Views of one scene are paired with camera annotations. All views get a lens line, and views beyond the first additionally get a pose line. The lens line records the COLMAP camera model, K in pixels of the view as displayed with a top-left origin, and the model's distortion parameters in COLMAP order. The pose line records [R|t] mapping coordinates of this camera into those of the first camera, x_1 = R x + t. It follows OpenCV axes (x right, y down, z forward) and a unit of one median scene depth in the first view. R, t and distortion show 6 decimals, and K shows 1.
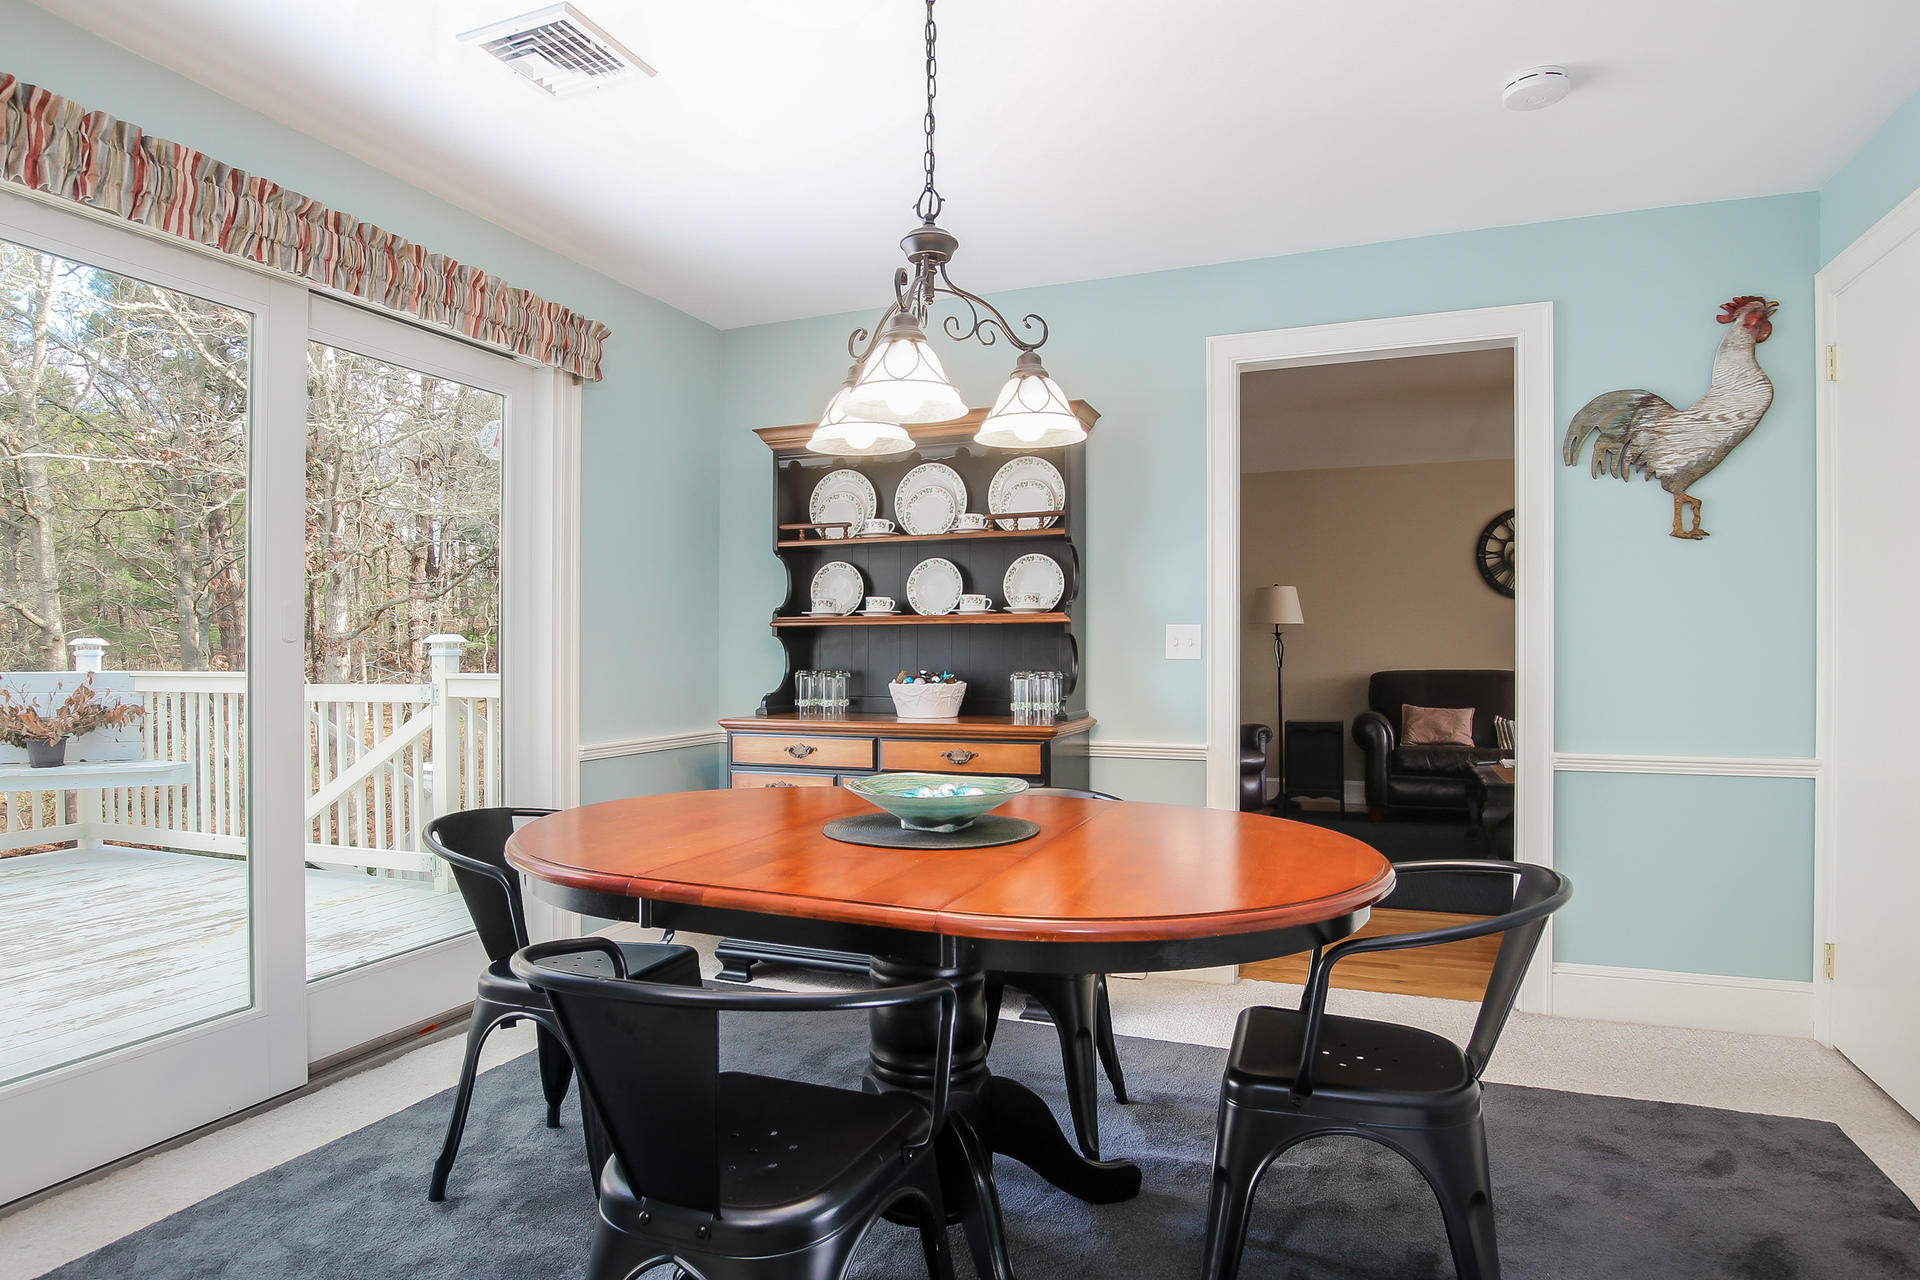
lens RADIAL K [[1044.1, 0, 963.7], [0, 1044.1, 651.8], [0, 0, 1]] dist [-0.032426, -0.003130]
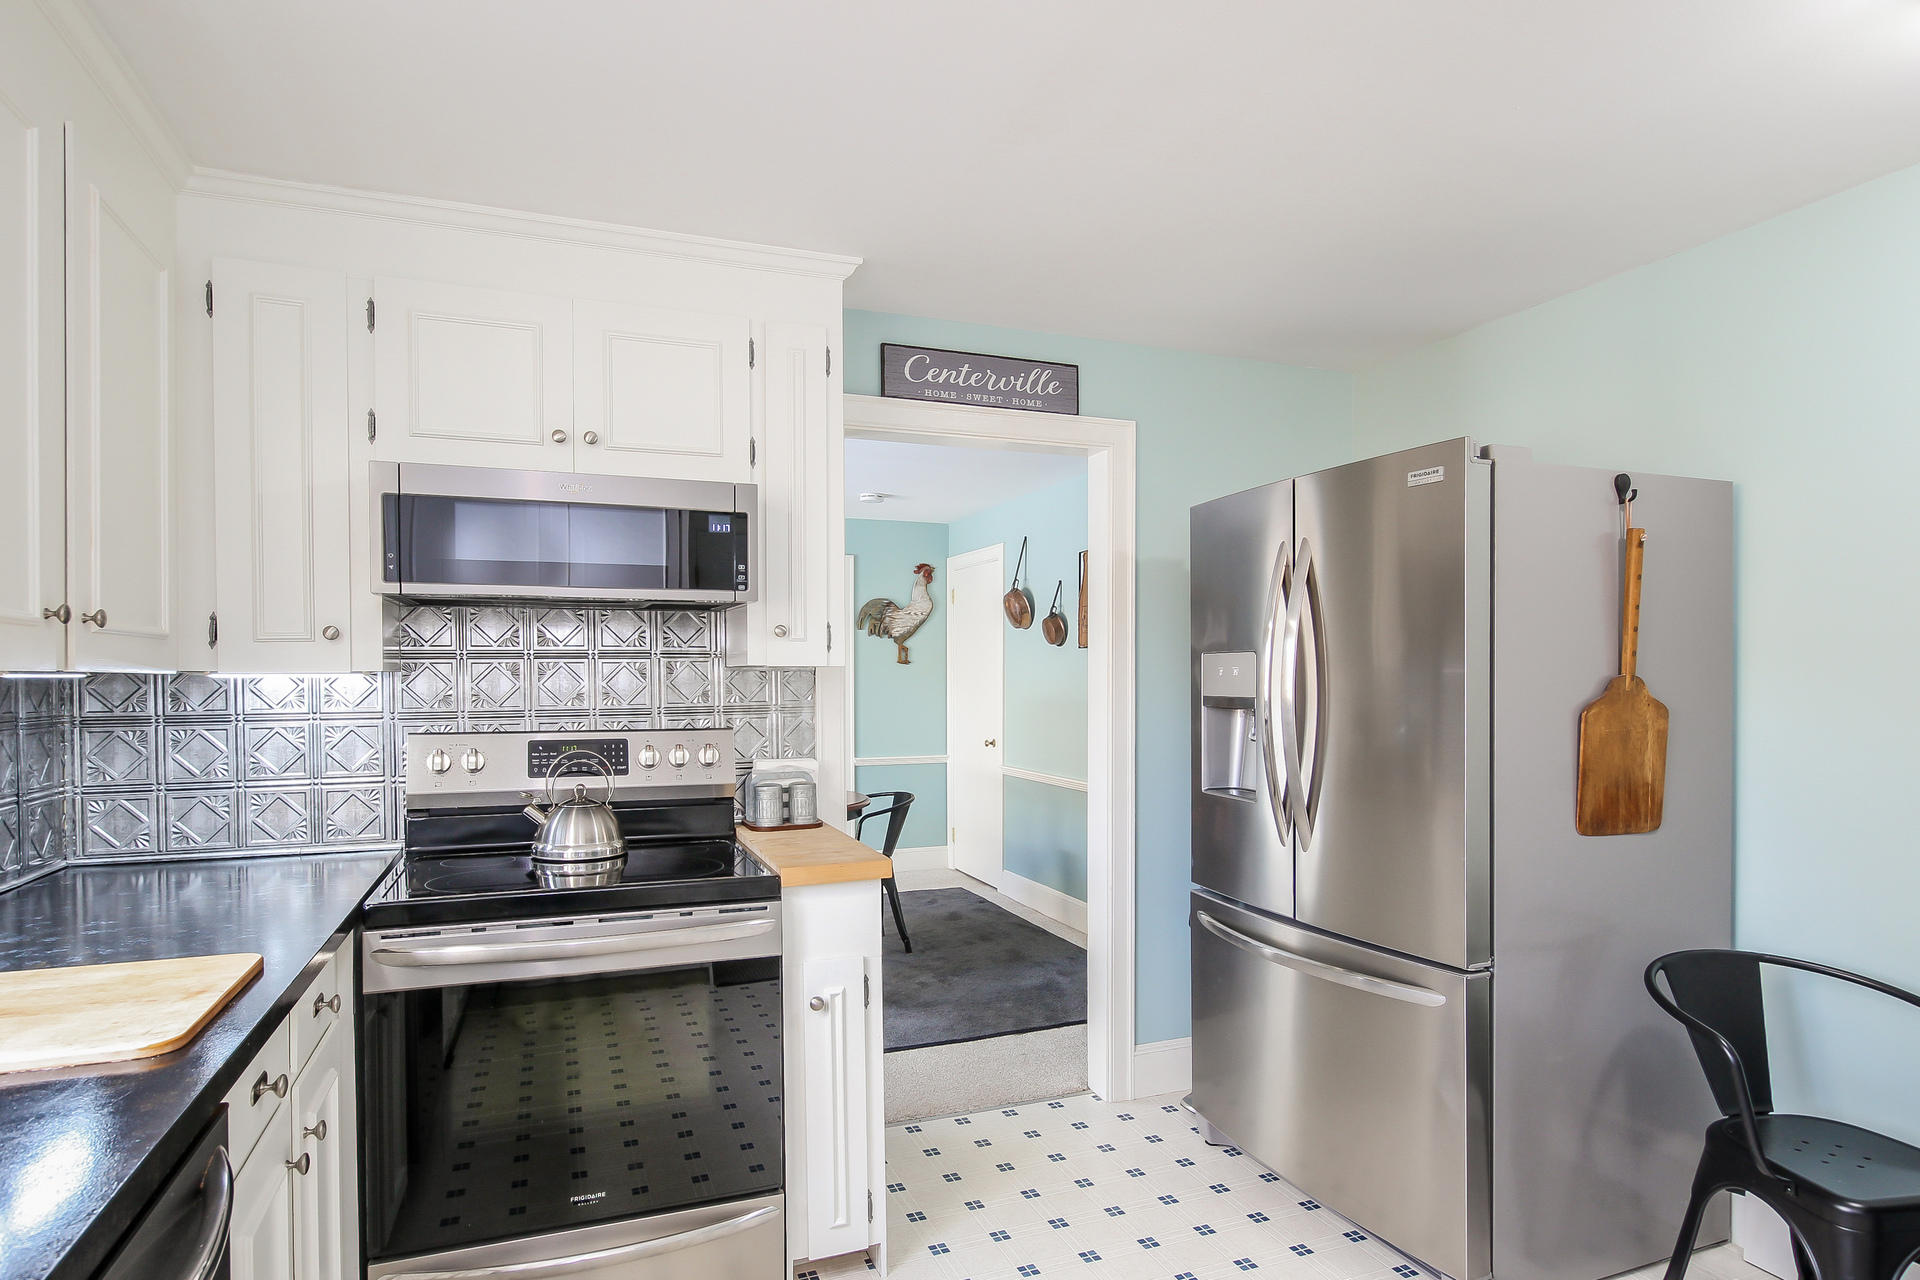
lens RADIAL K [[1044.1, 0, 966.9], [0, 1044.1, 654.7], [0, 0, 1]] dist [-0.032426, -0.003130]
pose [[0.708545, 0.016713, 0.705467, -0.740053], [0.002867, 0.999643, -0.026562, -0.057165], [-0.705660, 0.020843, 0.708244, -0.671065]]
